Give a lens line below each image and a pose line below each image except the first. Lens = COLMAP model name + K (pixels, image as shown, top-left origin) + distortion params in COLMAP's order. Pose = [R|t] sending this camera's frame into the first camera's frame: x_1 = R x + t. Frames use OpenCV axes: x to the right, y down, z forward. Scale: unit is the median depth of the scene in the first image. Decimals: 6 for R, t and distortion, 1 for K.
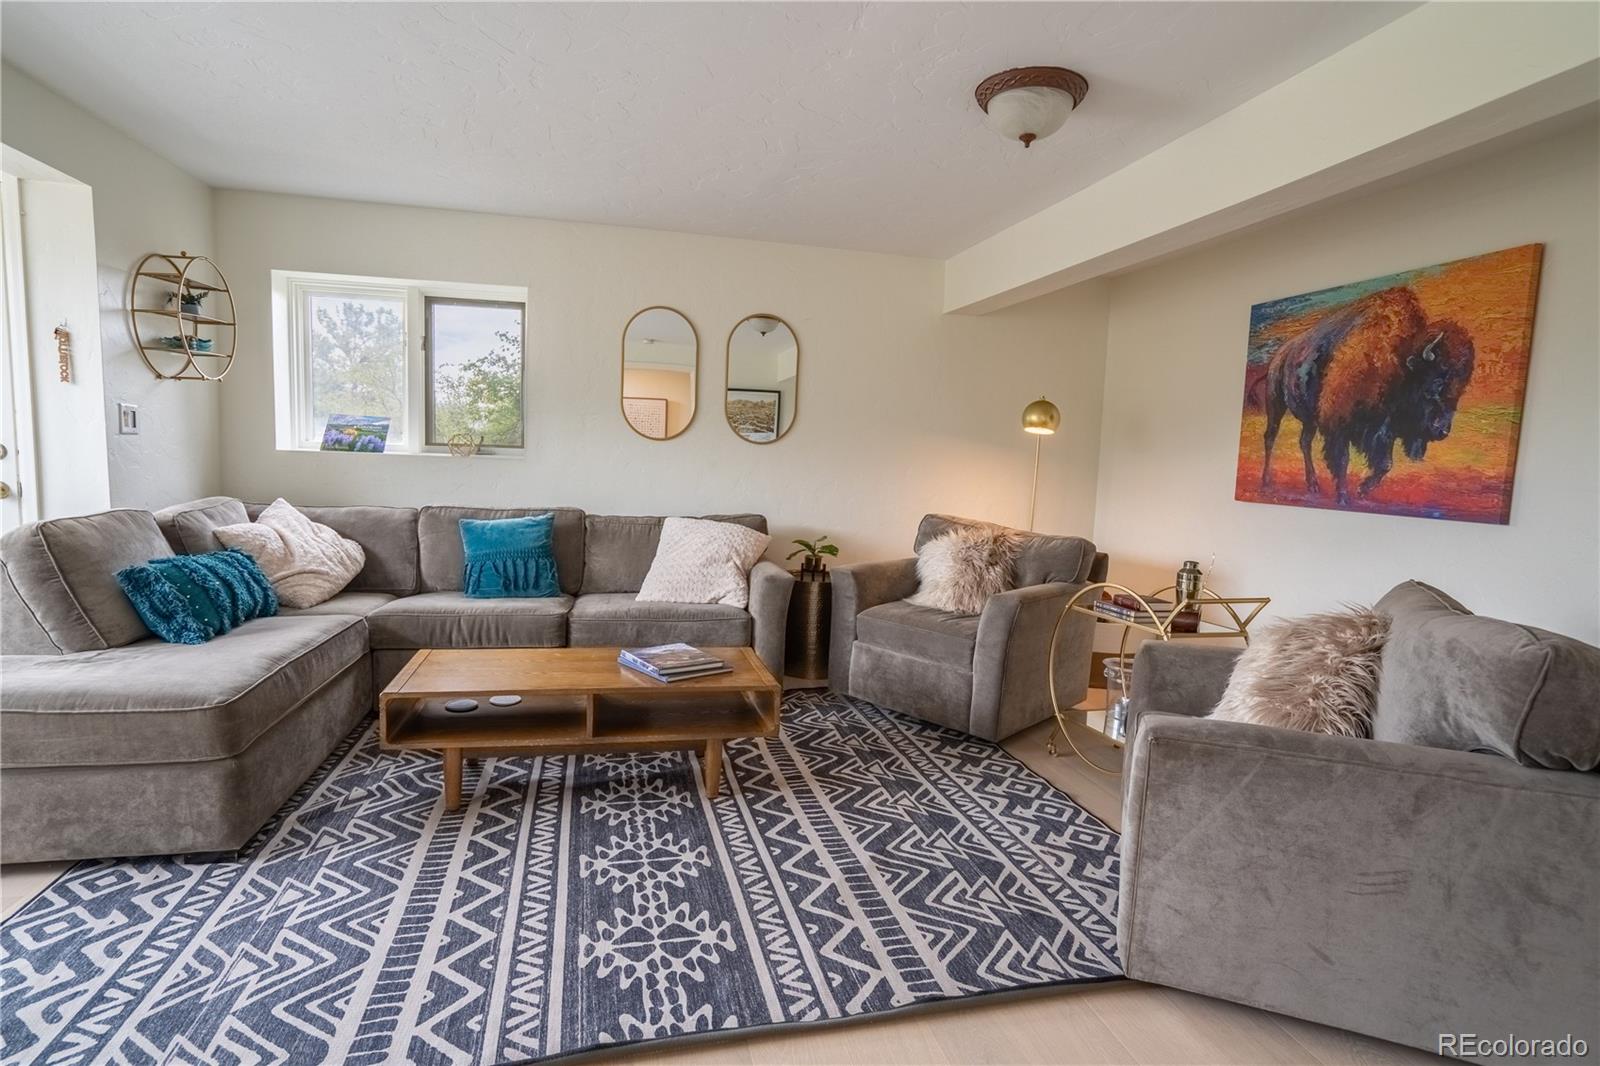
lens RADIAL K [[823.8, 0, 800.8], [0, 823.8, 538.4], [0, 0, 1]] dist [-0.049635, 0.028778]
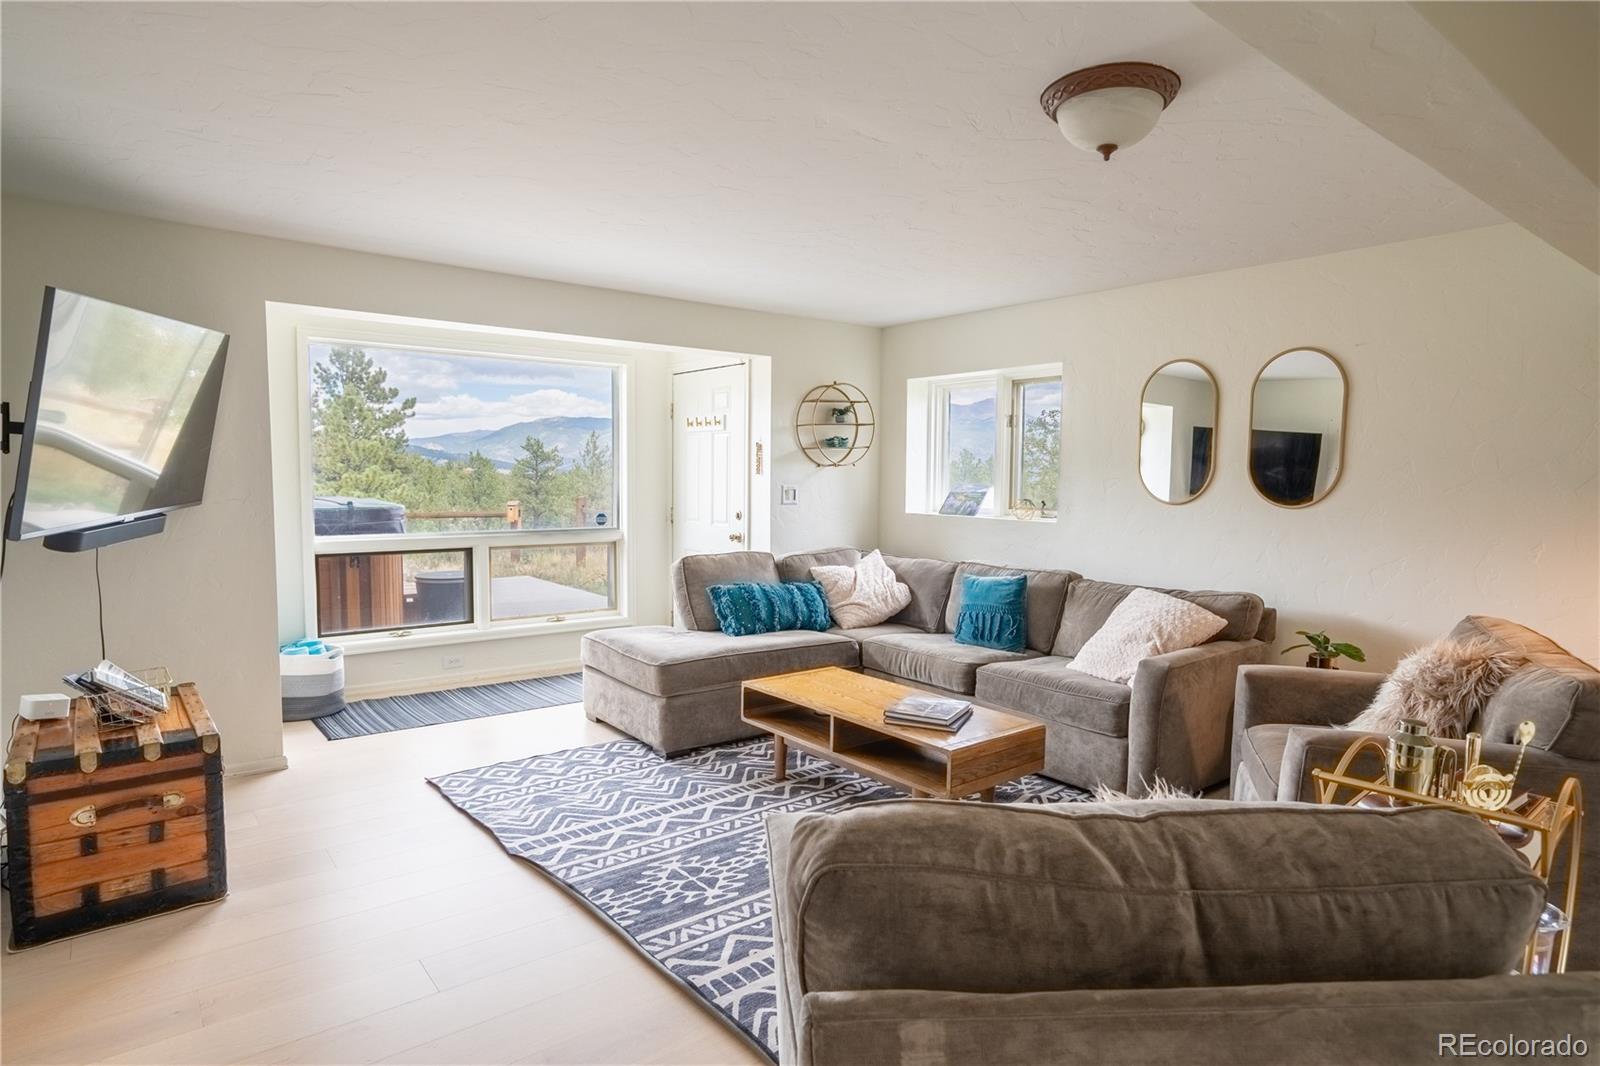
lens RADIAL K [[889.3, 0, 800.9], [0, 889.3, 541.0], [0, 0, 1]] dist [-0.044300, 0.039880]
pose [[0.423926, 0.032107, -0.905127, 1.093643], [-0.087787, 0.996122, -0.005781, -0.073179], [0.901432, 0.081910, 0.425101, 0.423175]]
